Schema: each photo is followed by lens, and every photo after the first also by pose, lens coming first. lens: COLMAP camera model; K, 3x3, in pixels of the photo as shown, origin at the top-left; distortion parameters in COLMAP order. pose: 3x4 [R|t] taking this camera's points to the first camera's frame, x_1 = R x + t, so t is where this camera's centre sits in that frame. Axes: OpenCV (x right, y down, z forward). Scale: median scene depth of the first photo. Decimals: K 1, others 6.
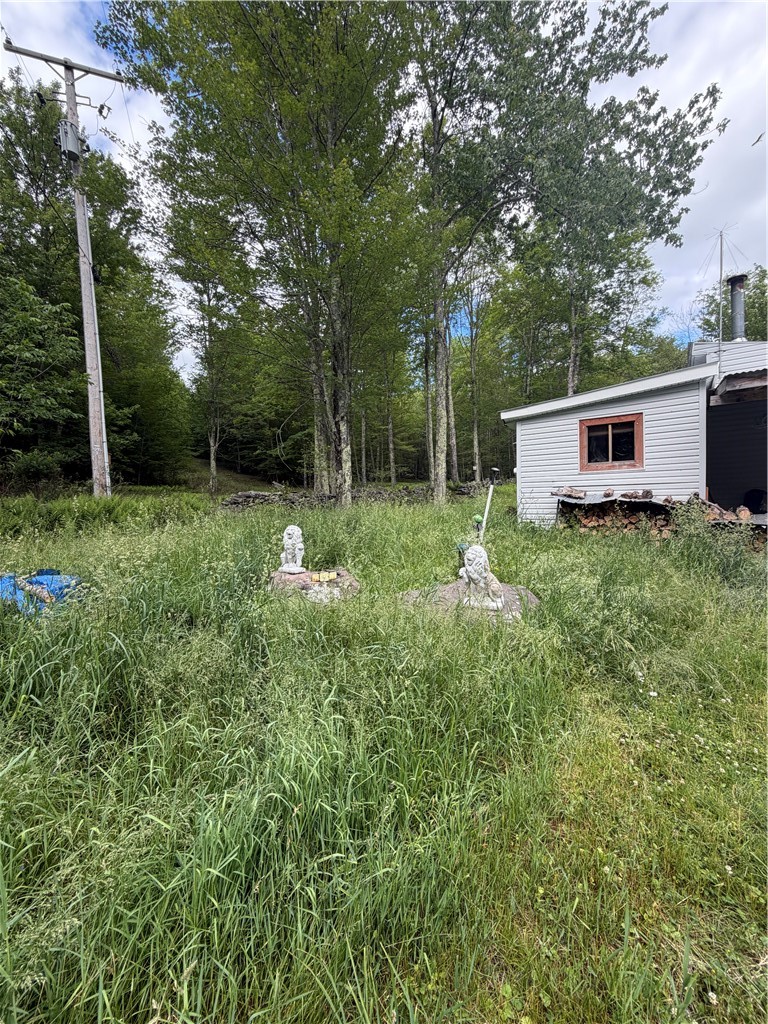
lens RADIAL K [[406.5, 0, 378.4], [0, 406.5, 508.4], [0, 0, 1]] dist [-0.000826, 0.000154]
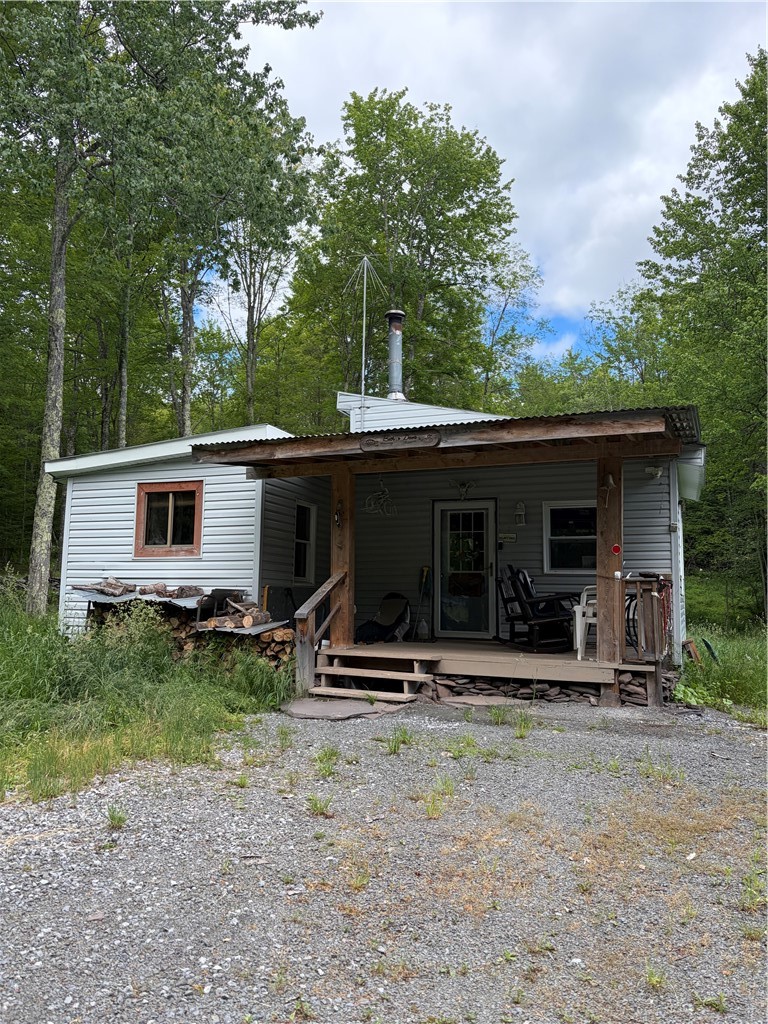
lens RADIAL K [[767.2, 0, 379.7], [0, 767.2, 510.0], [0, 0, 1]] dist [0.050536, -0.063095]
pose [[0.966560, 0.068050, 0.247245, 0.385742], [-0.032463, 0.988861, -0.145260, 0.004919], [-0.254376, 0.132376, 0.958003, -0.250867]]
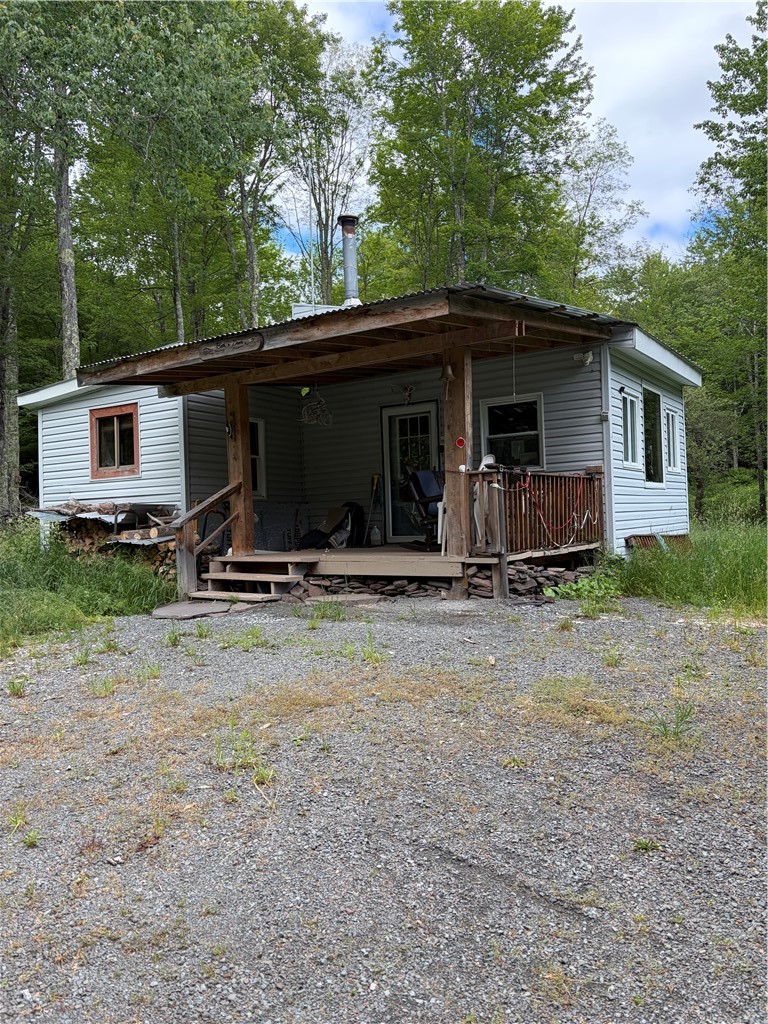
lens RADIAL K [[767.2, 0, 386.5], [0, 767.2, 516.4], [0, 0, 1]] dist [0.050536, -0.063095]
pose [[0.996482, -0.007060, 0.083513, 0.617200], [0.009553, 0.999520, -0.029482, 0.015458], [-0.083265, 0.030176, 0.996070, -0.295938]]
